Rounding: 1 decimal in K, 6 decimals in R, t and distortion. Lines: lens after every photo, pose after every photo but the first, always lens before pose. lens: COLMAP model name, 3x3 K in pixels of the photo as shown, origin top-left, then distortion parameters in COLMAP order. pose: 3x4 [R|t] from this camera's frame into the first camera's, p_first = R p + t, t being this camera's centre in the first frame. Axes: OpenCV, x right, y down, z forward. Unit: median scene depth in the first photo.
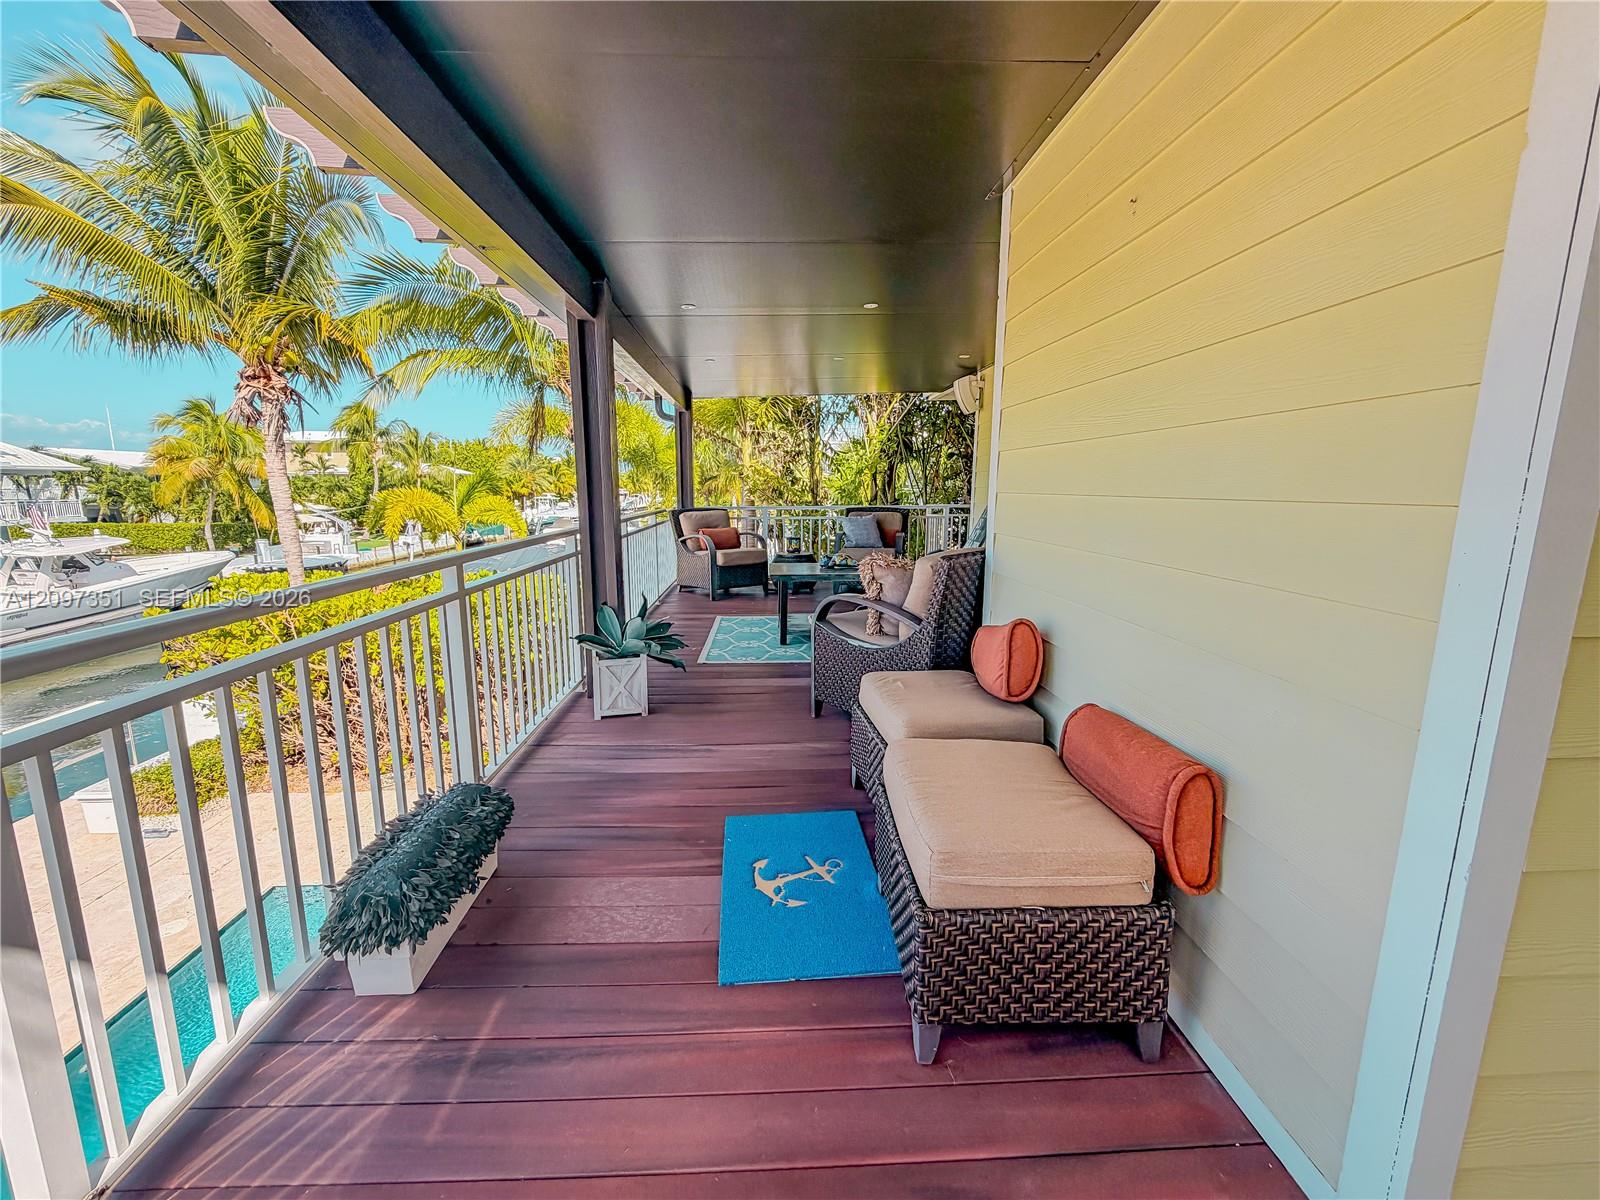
lens RADIAL K [[644.7, 0, 789.7], [0, 644.7, 596.9], [0, 0, 1]] dist [-0.000162, -0.000196]
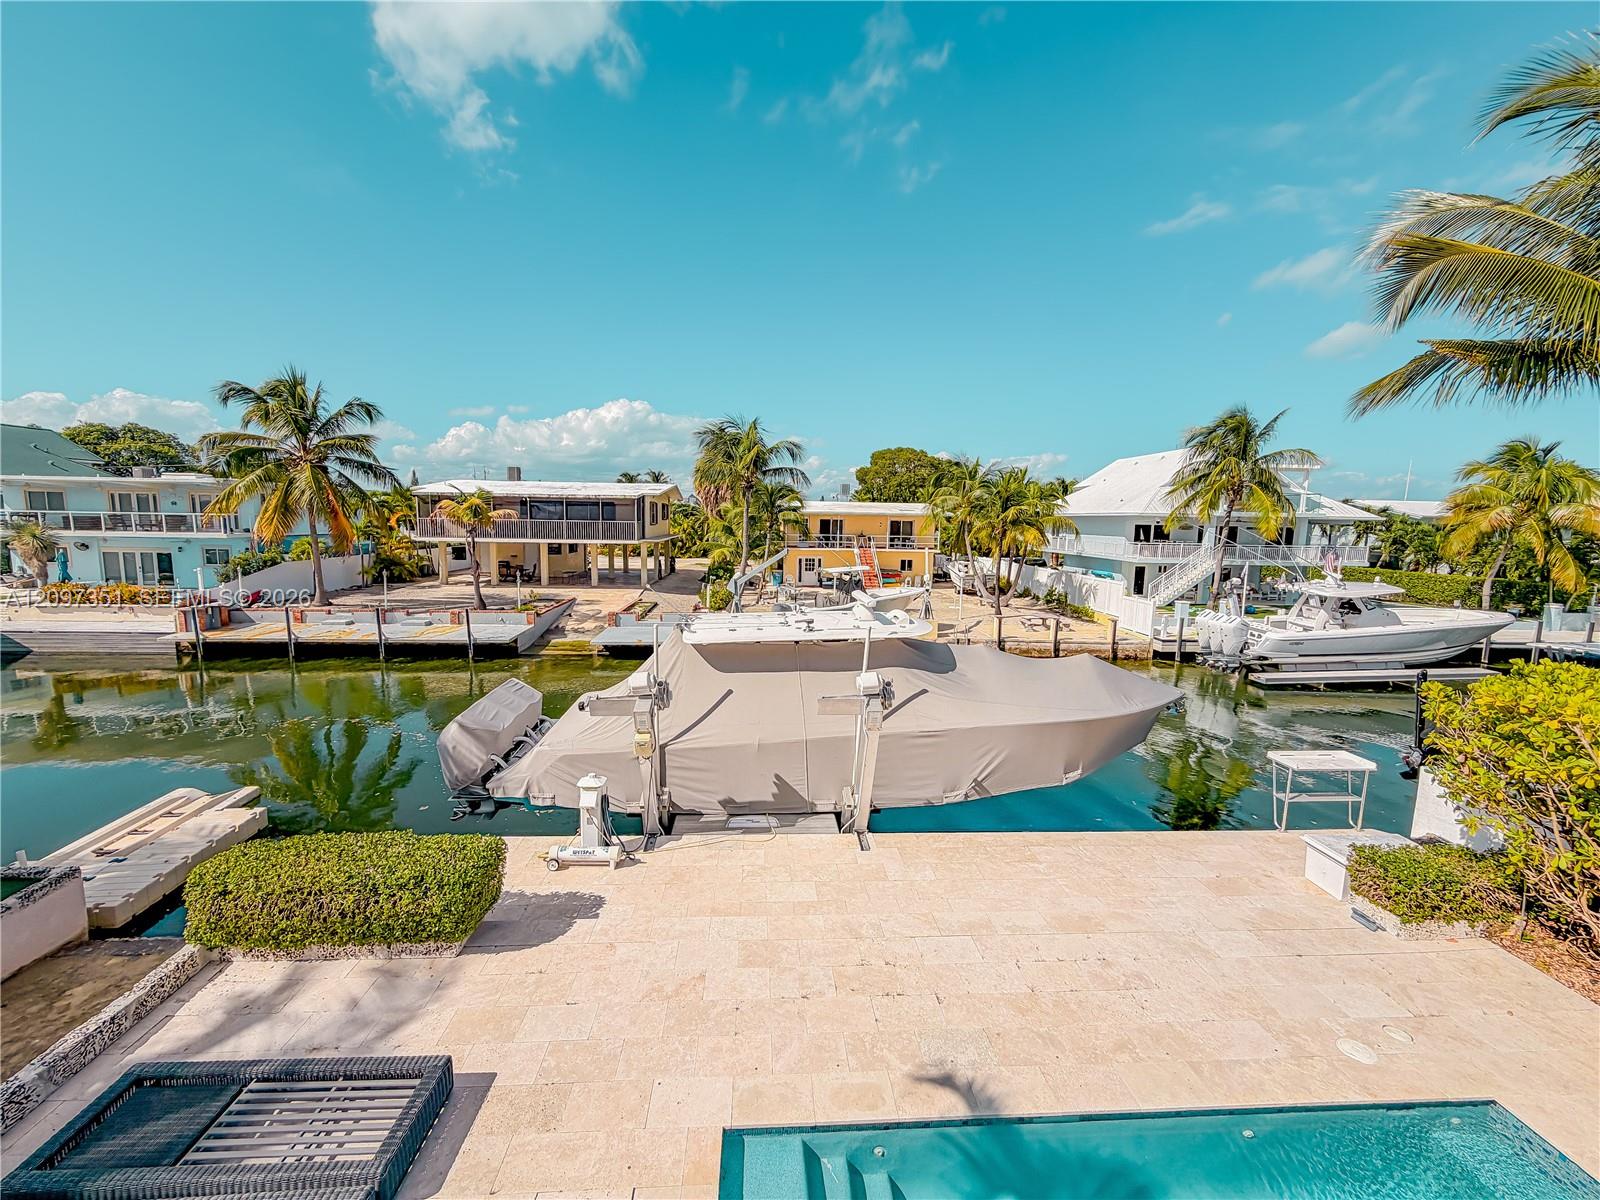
lens RADIAL K [[644.7, 0, 795.9], [0, 644.7, 602.4], [0, 0, 1]] dist [-0.000162, -0.000196]
pose [[0.022378, 0.127046, -0.991644, -0.029595], [-0.190262, 0.974306, 0.120531, -0.006308], [0.981478, 0.185975, 0.045975, 0.015267]]
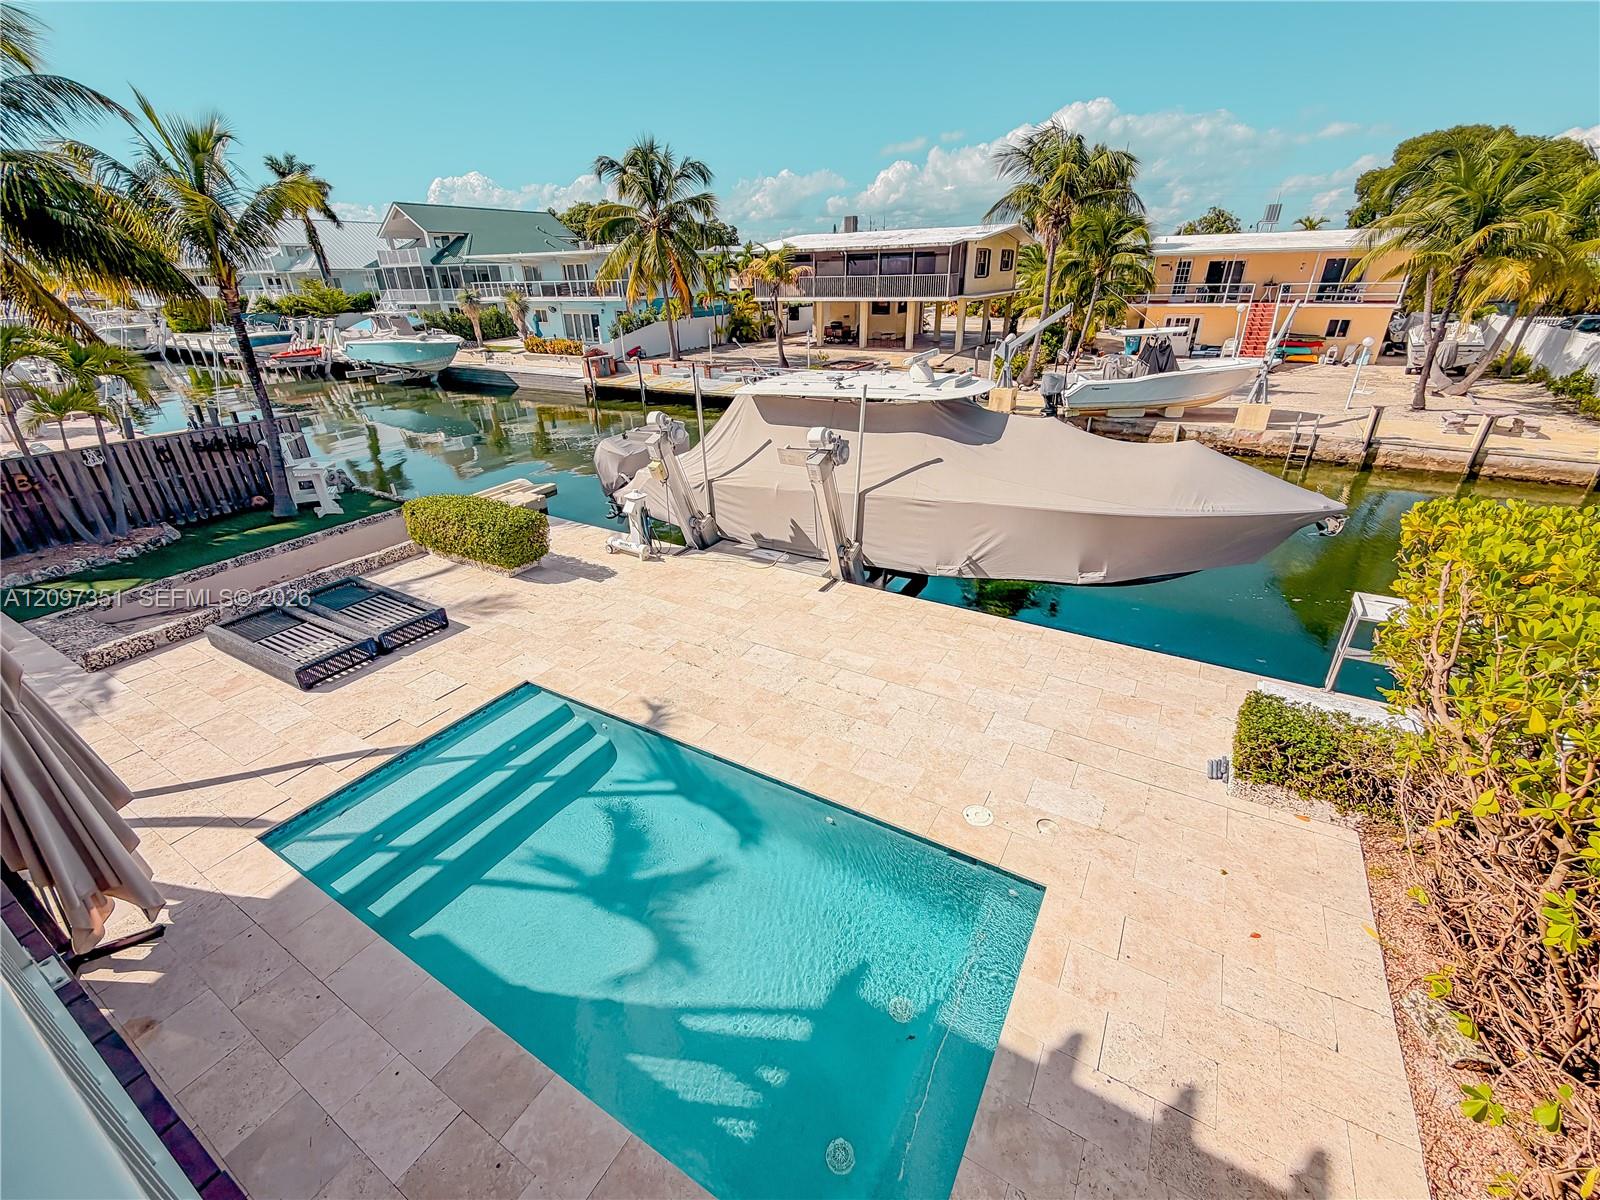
lens RADIAL K [[684.5, 0, 798.2], [0, 684.5, 603.6], [0, 0, 1]] dist [-0.000842, 0.000314]
pose [[-0.548784, 0.372369, -0.748450, -0.033328], [-0.125862, 0.848304, 0.514334, -0.030700], [0.826435, 0.376459, -0.418668, 0.162870]]
